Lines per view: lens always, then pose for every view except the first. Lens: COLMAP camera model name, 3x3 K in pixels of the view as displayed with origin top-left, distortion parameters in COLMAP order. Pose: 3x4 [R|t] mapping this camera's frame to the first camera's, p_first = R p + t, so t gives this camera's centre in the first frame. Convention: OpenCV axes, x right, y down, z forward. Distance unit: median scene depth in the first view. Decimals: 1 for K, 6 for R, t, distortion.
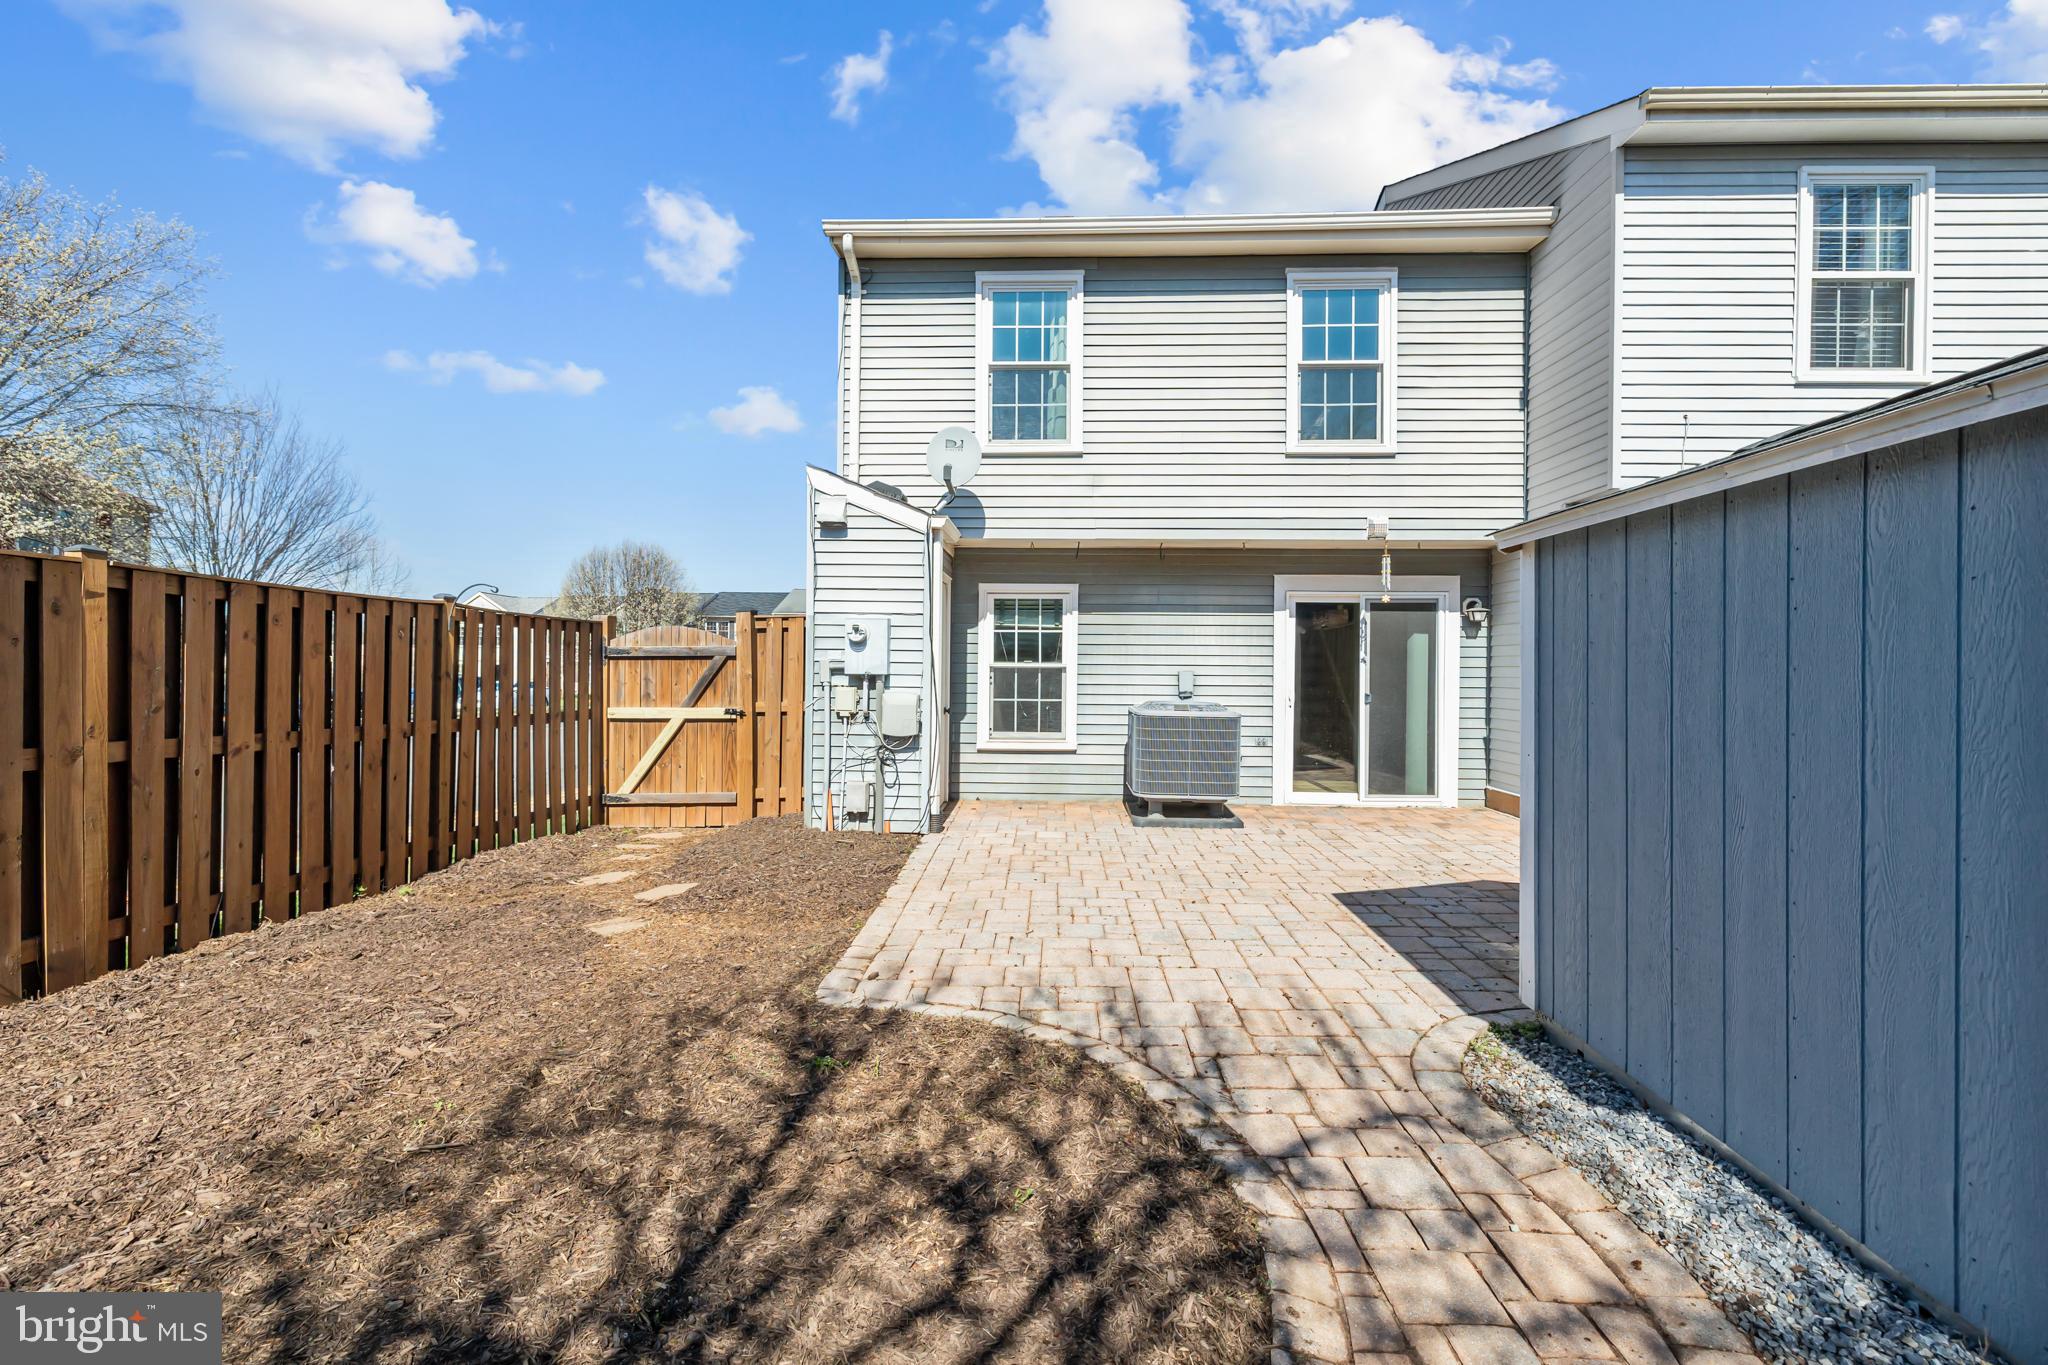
lens RADIAL K [[866.7, 0, 1023.1], [0, 866.7, 656.1], [0, 0, 1]] dist [-0.000854, 0.000435]
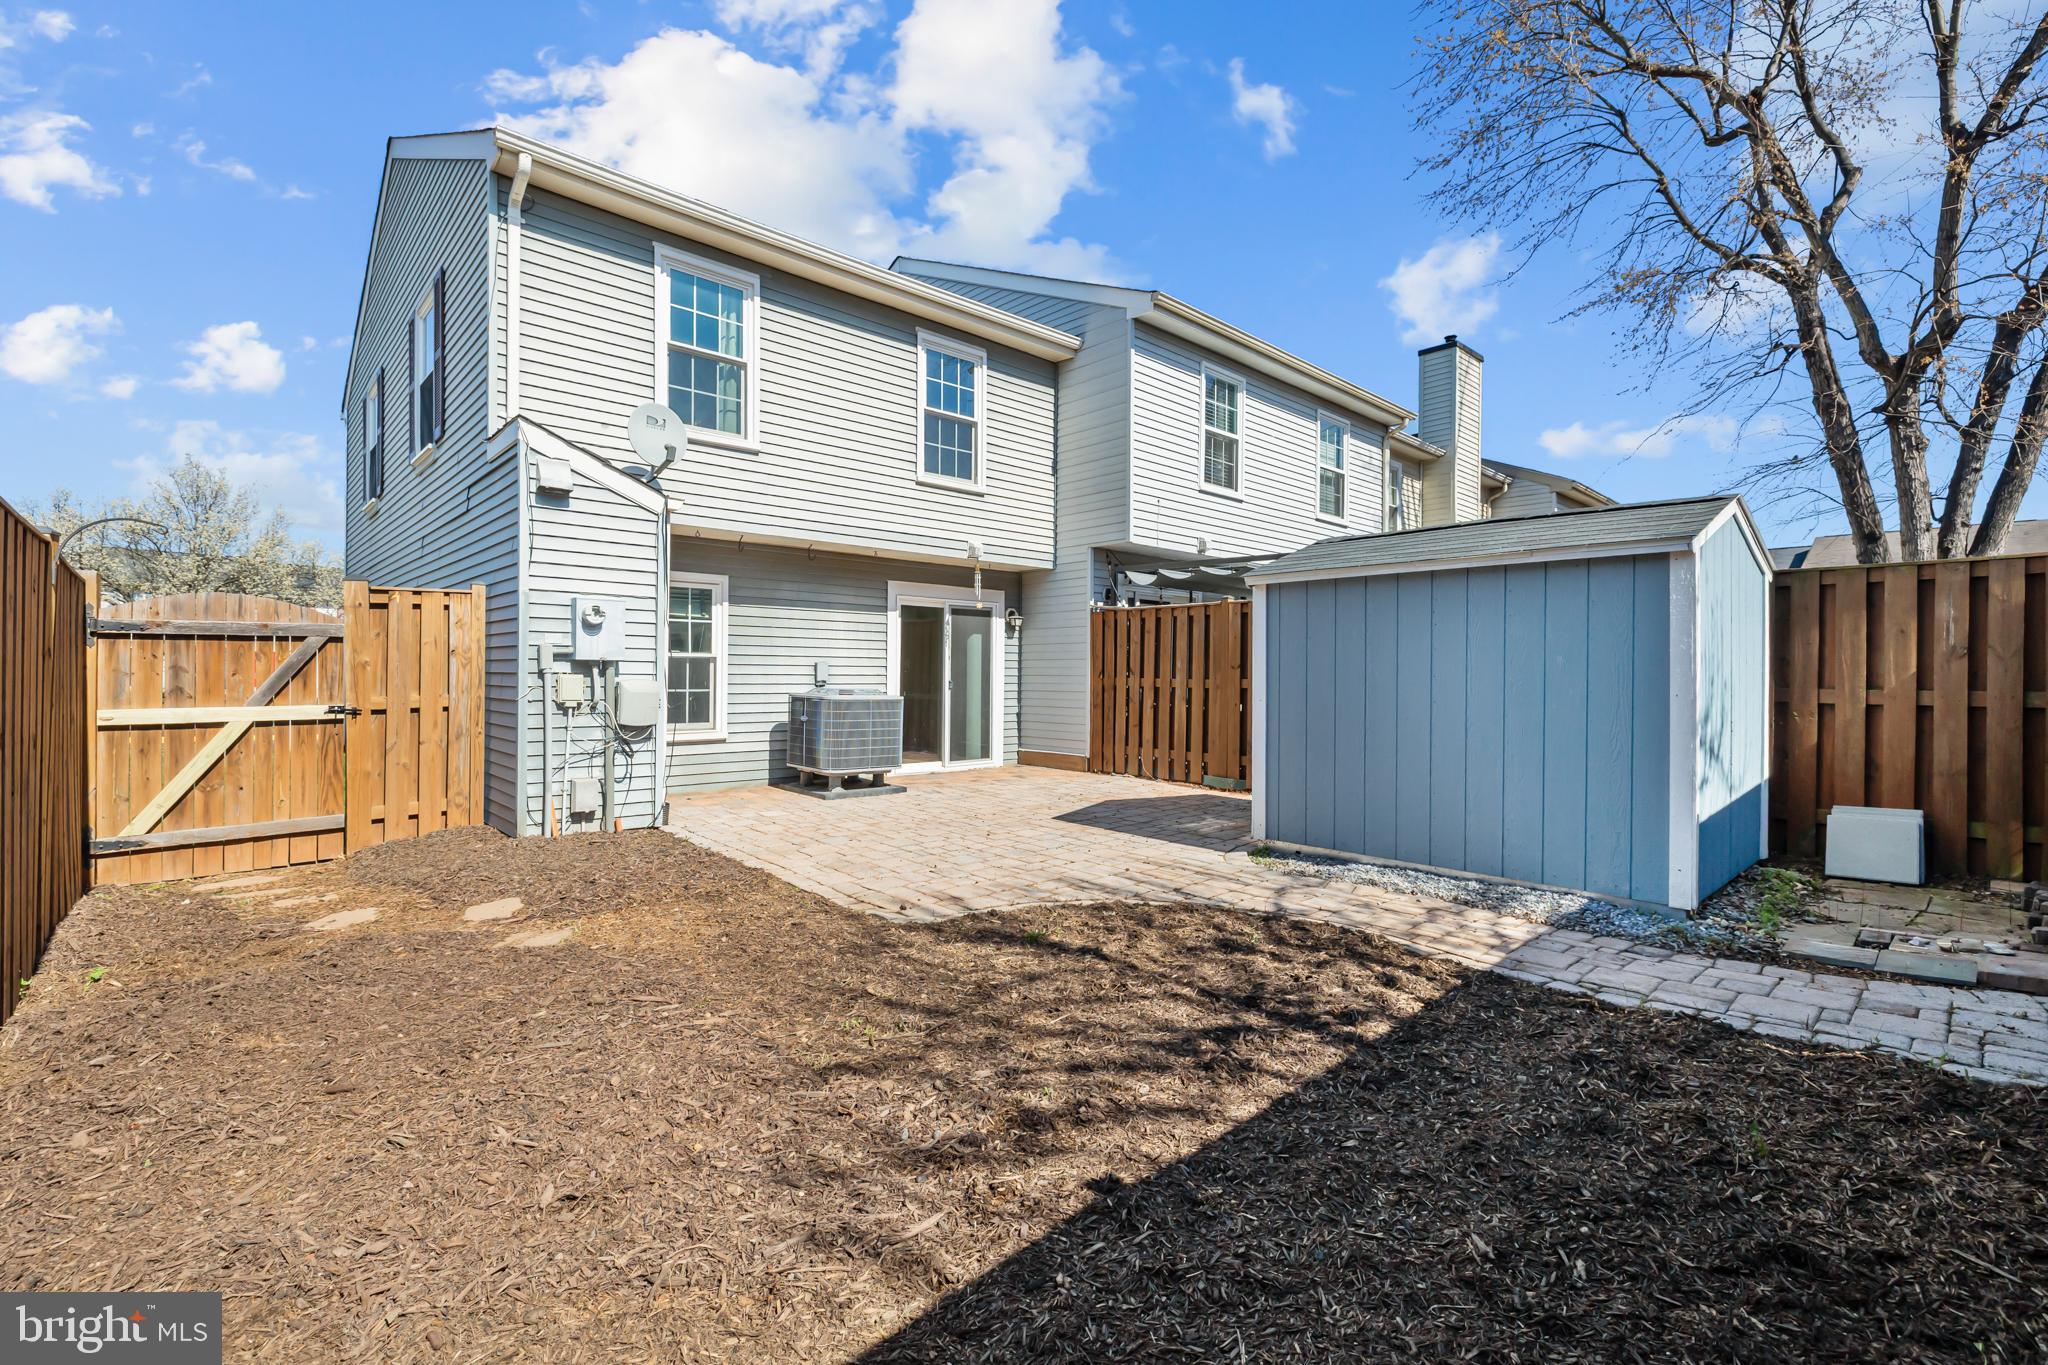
lens RADIAL K [[893.7, 0, 1024.9], [0, 893.7, 666.3], [0, 0, 1]] dist [-0.003132, -0.000113]
pose [[0.709656, 0.003033, 0.704542, -0.465801], [-0.007933, 0.999962, 0.003686, 0.017992], [-0.704504, -0.008205, 0.709653, 0.010256]]
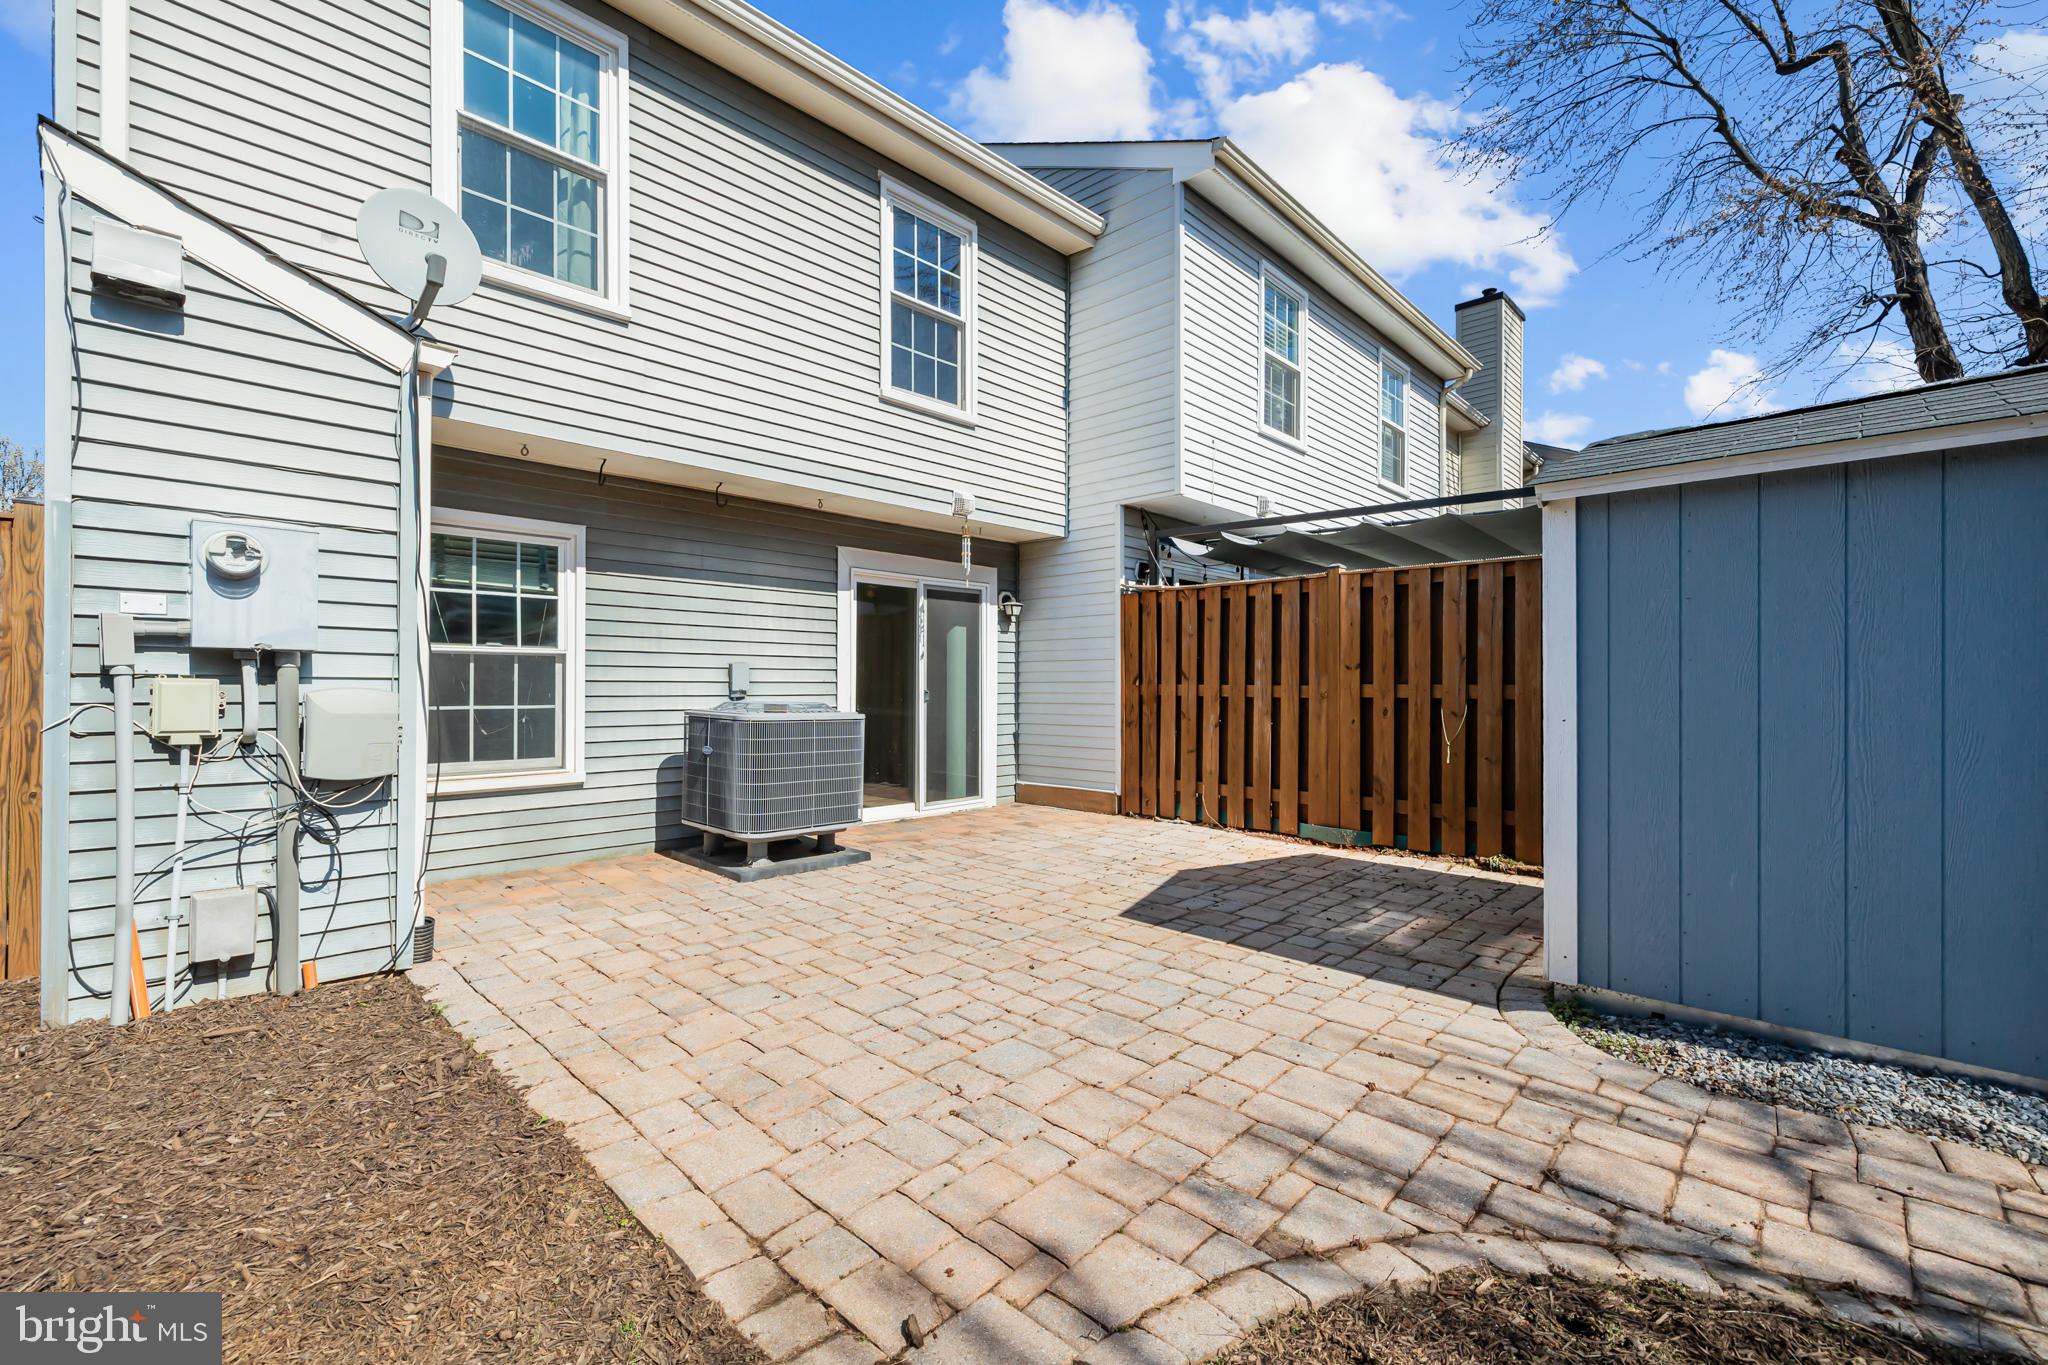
lens RADIAL K [[875.4, 0, 1025.4], [0, 875.4, 677.3], [0, 0, 1]] dist [0.001499, 0.000237]
pose [[0.660692, 0.000073, 0.750657, -0.228664], [-0.002695, 0.999994, 0.002275, 0.029684], [-0.750652, -0.003526, 0.660688, 0.349796]]
